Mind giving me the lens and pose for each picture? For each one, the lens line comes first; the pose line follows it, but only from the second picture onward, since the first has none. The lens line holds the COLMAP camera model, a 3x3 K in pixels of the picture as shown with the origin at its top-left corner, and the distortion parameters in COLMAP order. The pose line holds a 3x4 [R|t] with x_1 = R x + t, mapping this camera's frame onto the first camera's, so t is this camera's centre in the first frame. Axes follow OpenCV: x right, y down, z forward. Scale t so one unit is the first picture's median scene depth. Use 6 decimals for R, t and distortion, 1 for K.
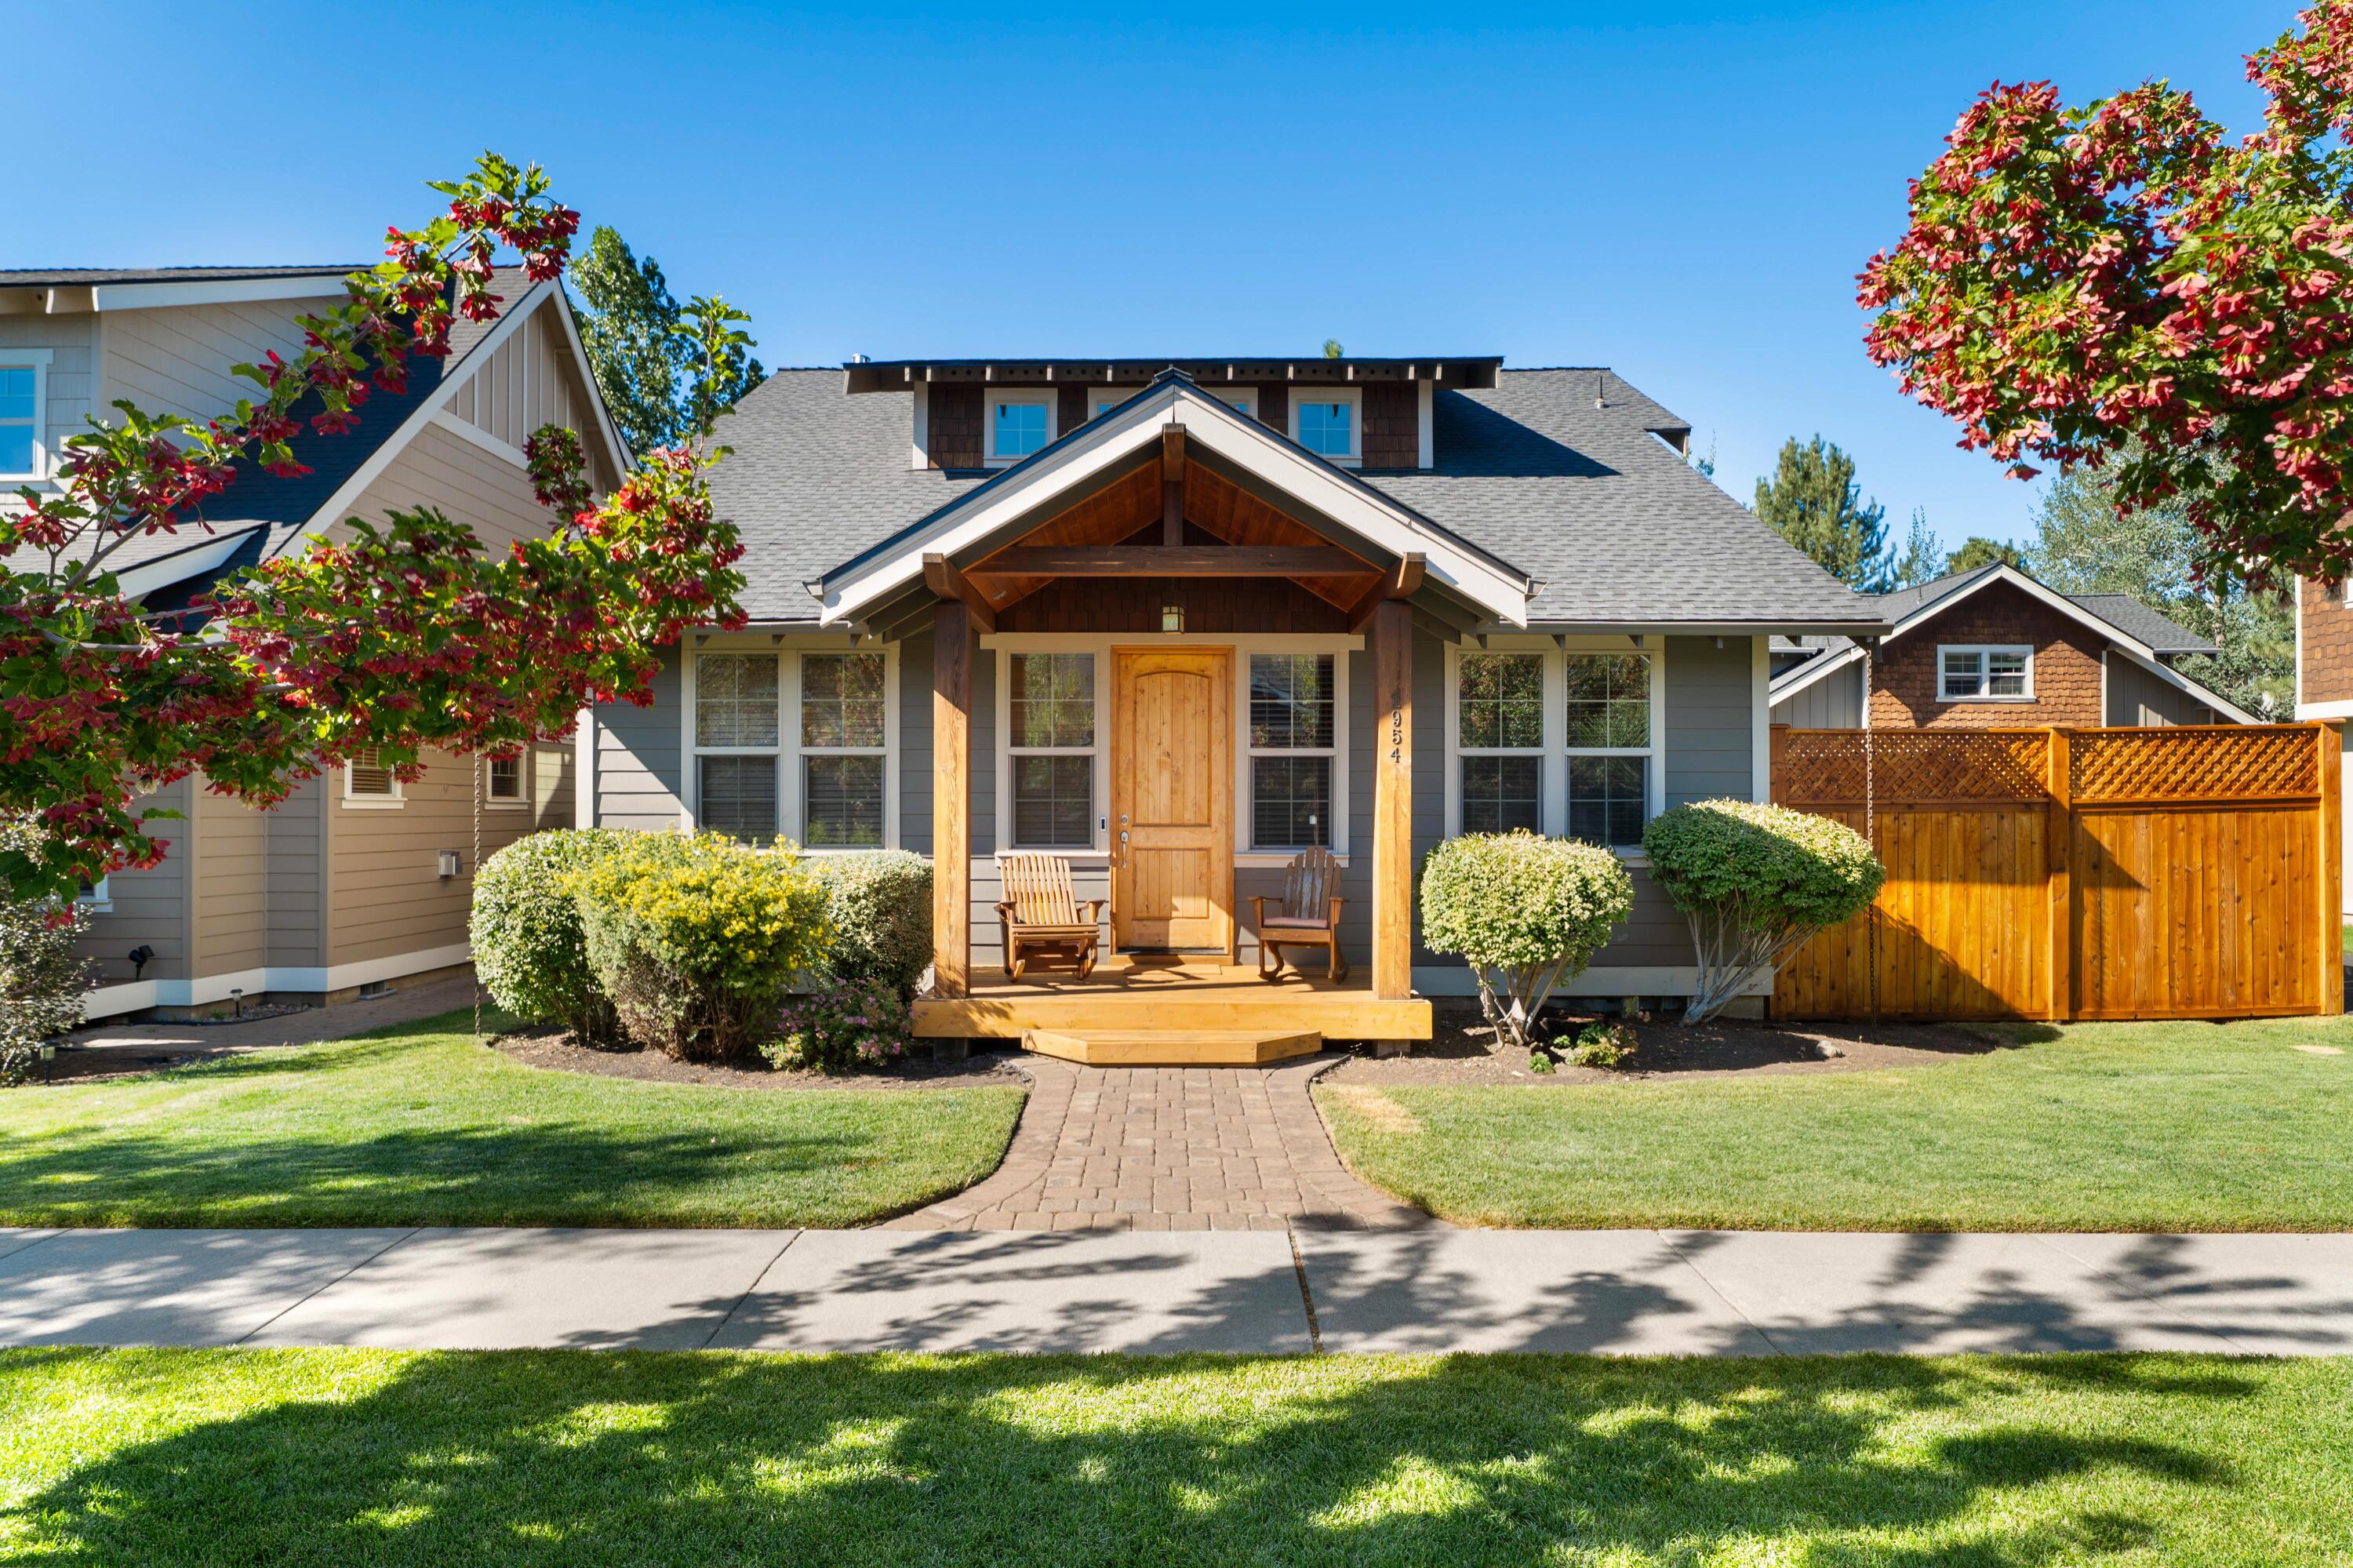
lens RADIAL K [[1280.7, 0, 1176.5], [0, 1280.7, 784.0], [0, 0, 1]] dist [0.001039, 0.000682]
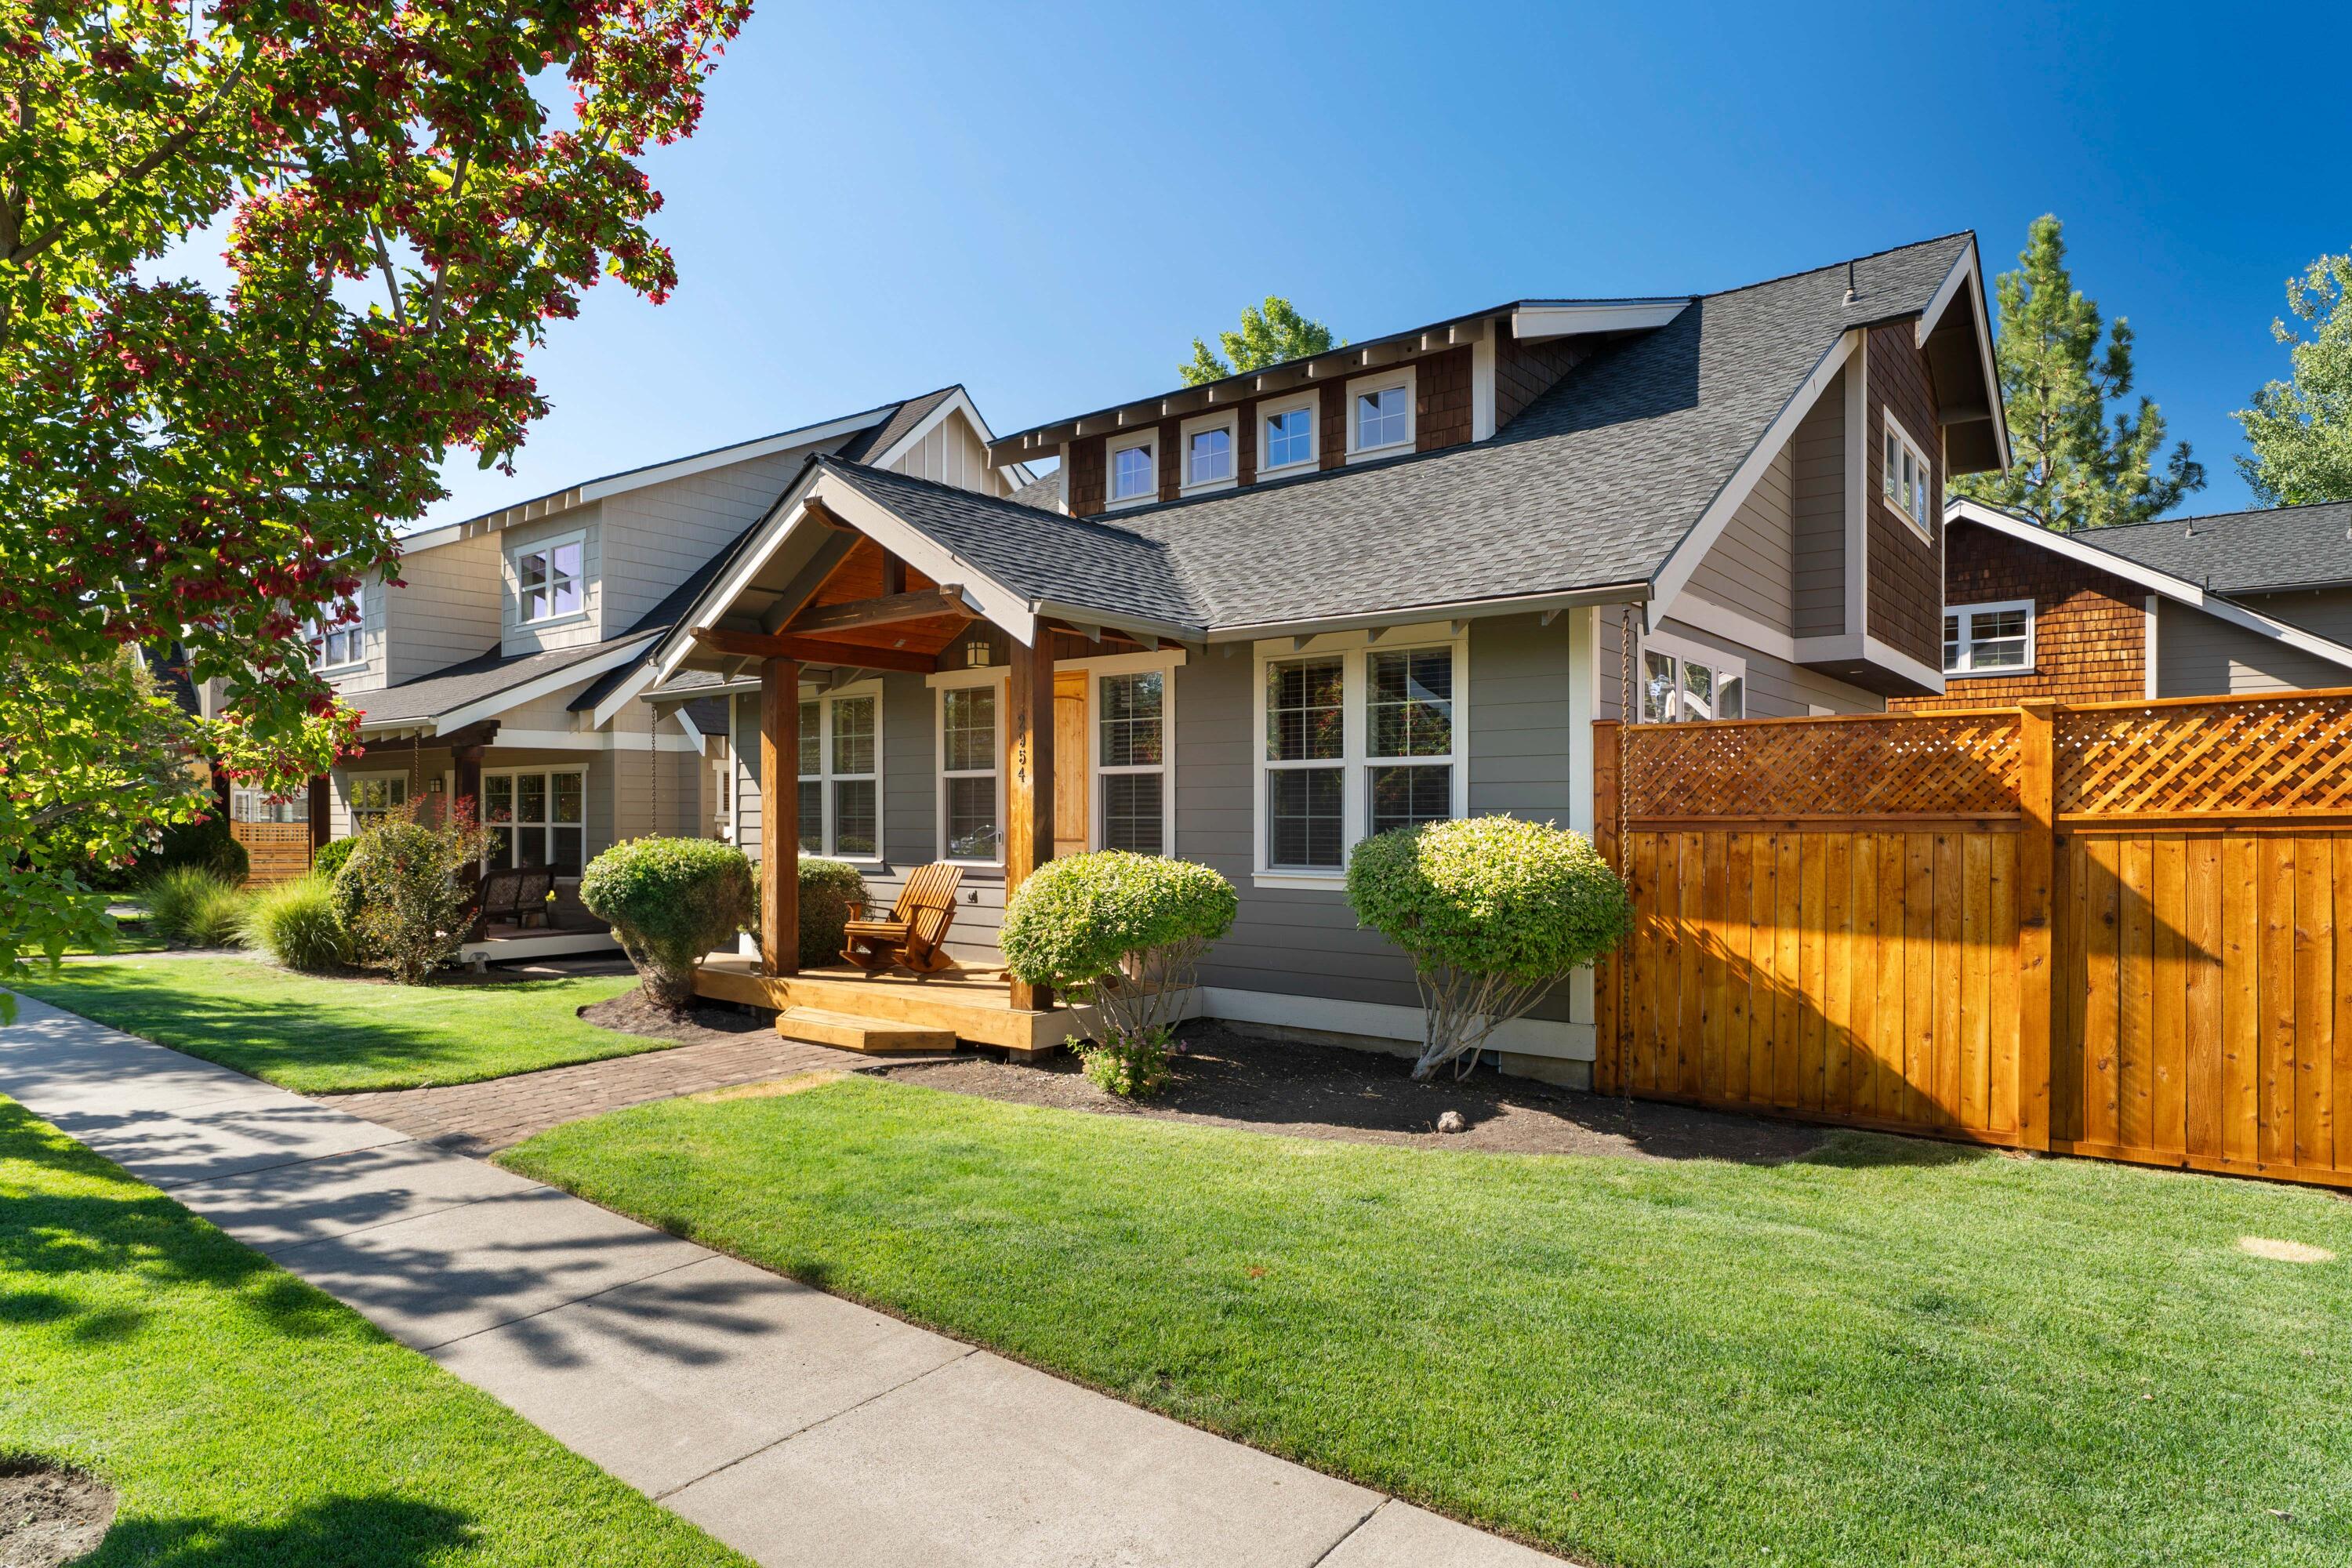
lens RADIAL K [[1299.1, 0, 1172.5], [0, 1299.1, 816.0], [0, 0, 1]] dist [-0.000238, 0.000017]
pose [[0.785521, -0.000902, -0.618834, 0.880524], [0.010831, 0.999866, 0.012291, -0.000291], [0.618740, -0.016357, 0.785426, 0.238266]]
